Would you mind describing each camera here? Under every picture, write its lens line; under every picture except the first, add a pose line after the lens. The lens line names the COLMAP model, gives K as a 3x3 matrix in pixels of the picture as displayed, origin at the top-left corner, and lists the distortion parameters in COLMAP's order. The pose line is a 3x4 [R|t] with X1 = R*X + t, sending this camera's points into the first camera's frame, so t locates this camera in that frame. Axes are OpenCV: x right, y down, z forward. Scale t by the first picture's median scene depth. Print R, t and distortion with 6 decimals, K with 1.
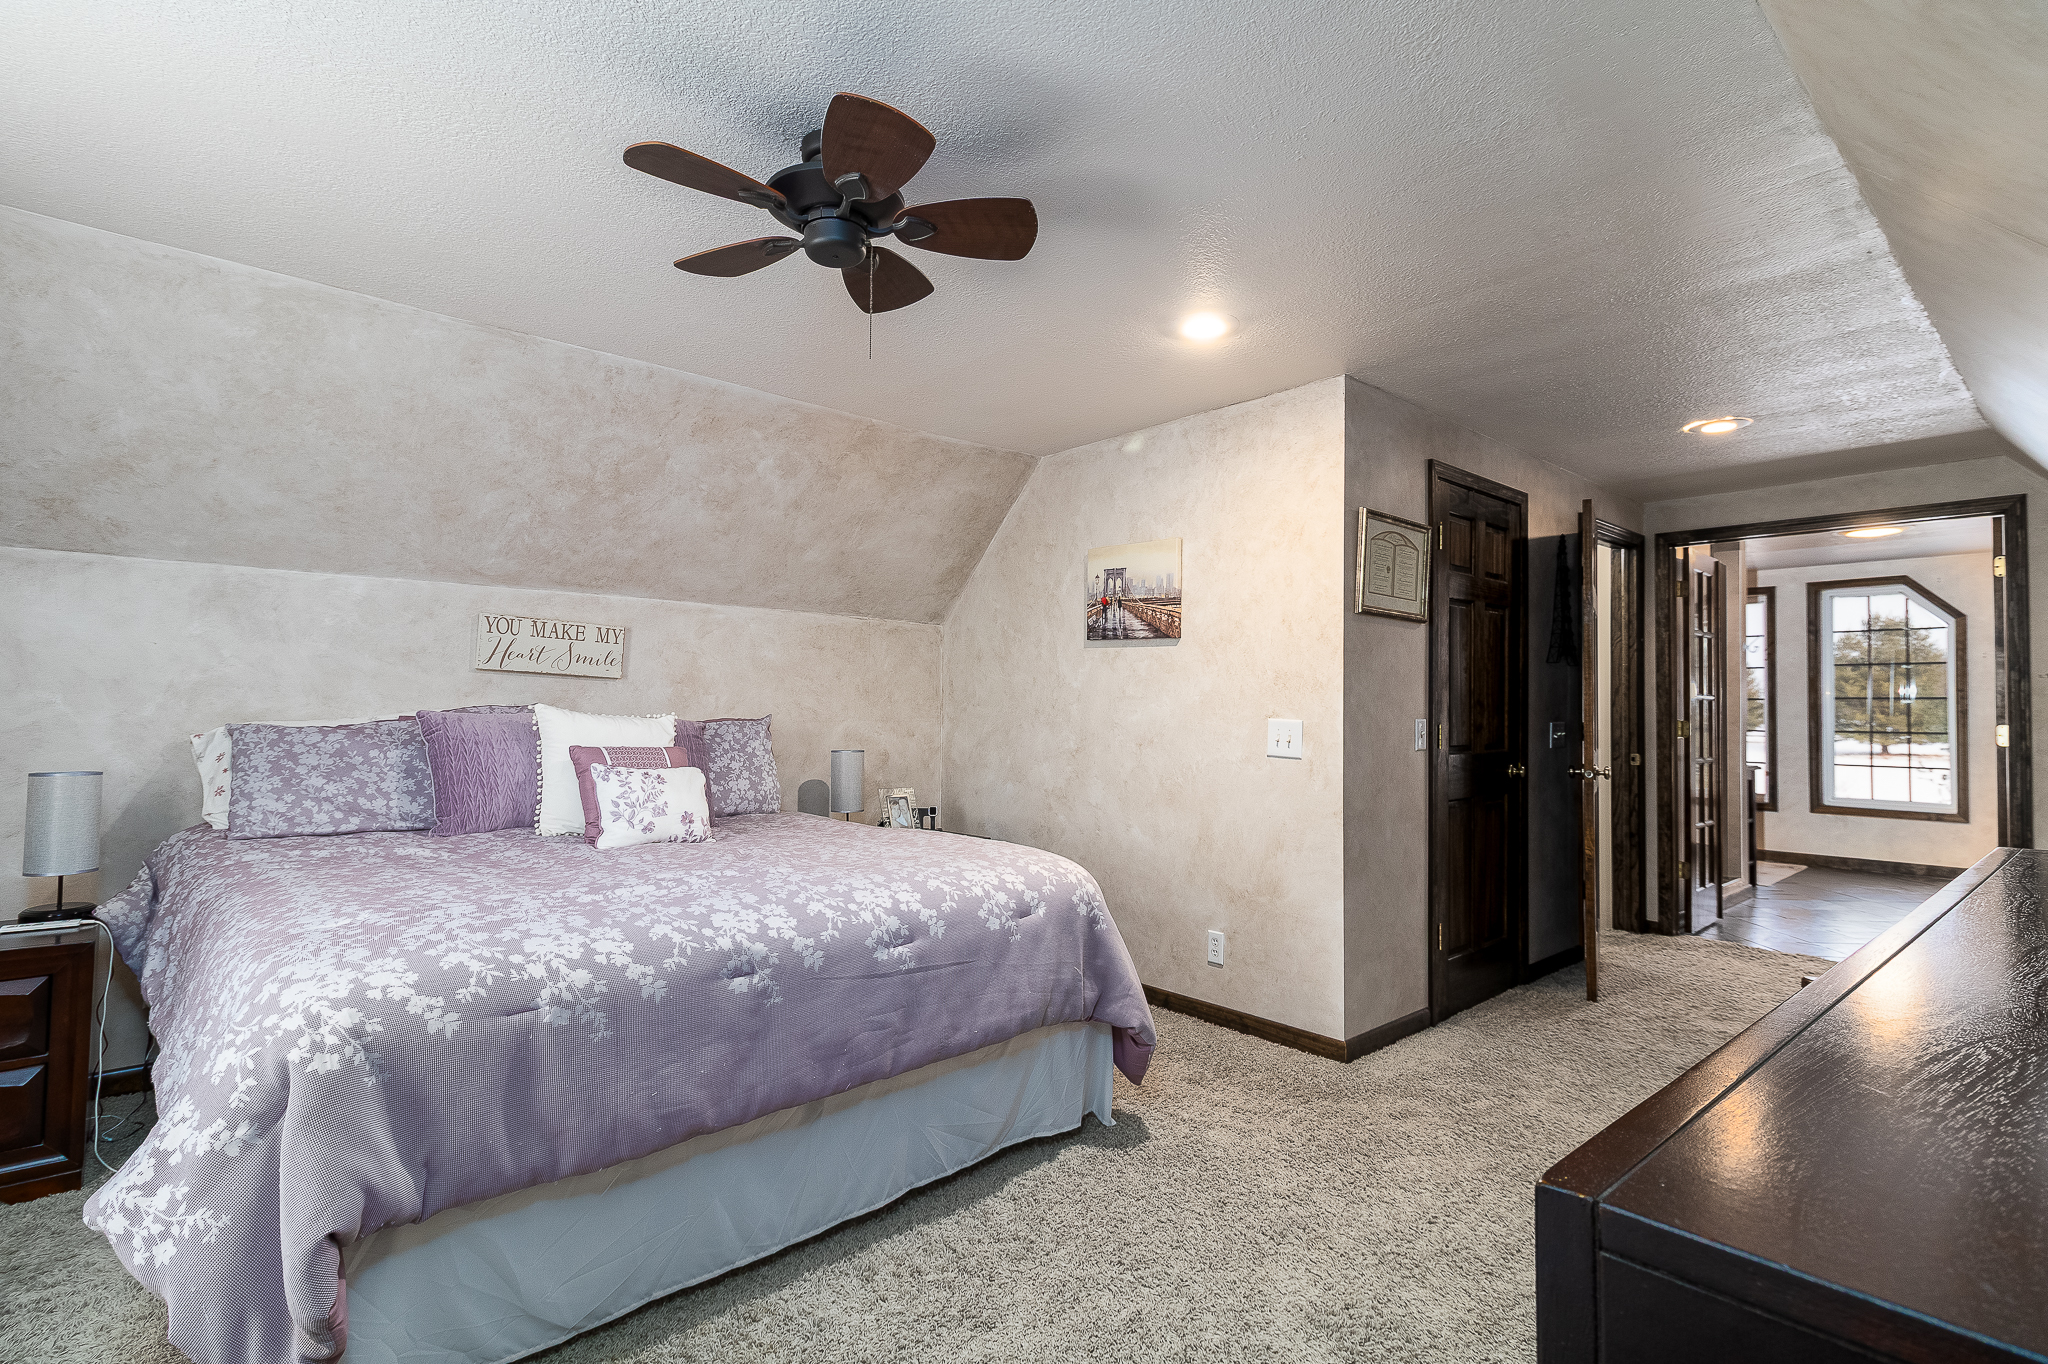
lens RADIAL K [[948.8, 0, 1025.9], [0, 948.8, 680.5], [0, 0, 1]] dist [0.004884, 0.000960]
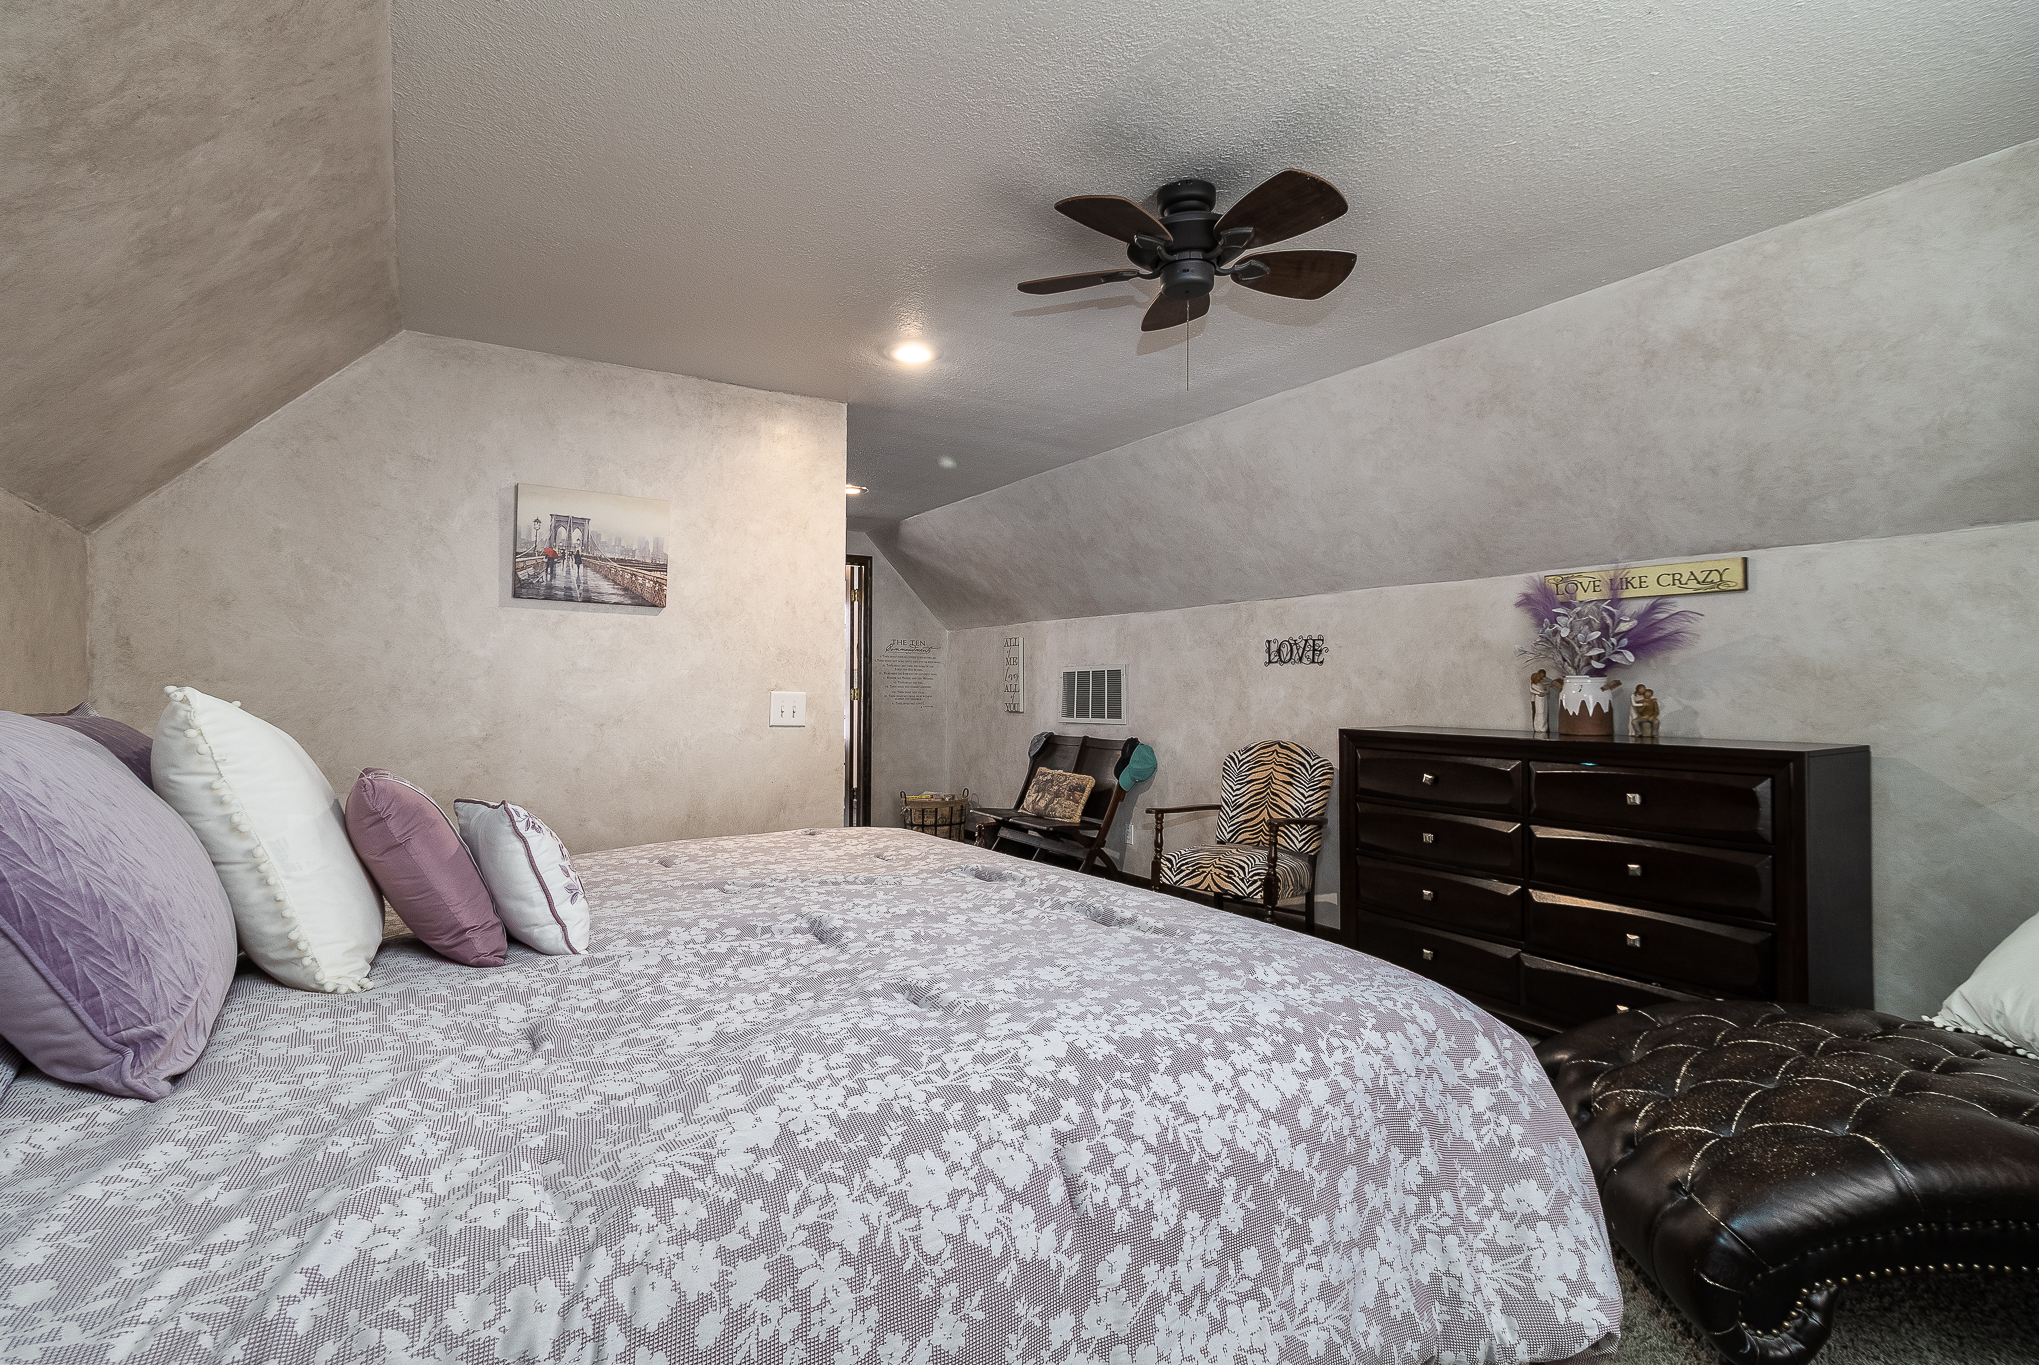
lens RADIAL K [[944.7, 0, 1017.7], [0, 944.7, 686.7], [0, 0, 1]] dist [0.004884, 0.000960]
pose [[0.199603, -0.009138, 0.979834, -0.656174], [-0.024543, 0.999596, 0.014322, 0.010754], [-0.979569, -0.026906, 0.199299, 0.449841]]
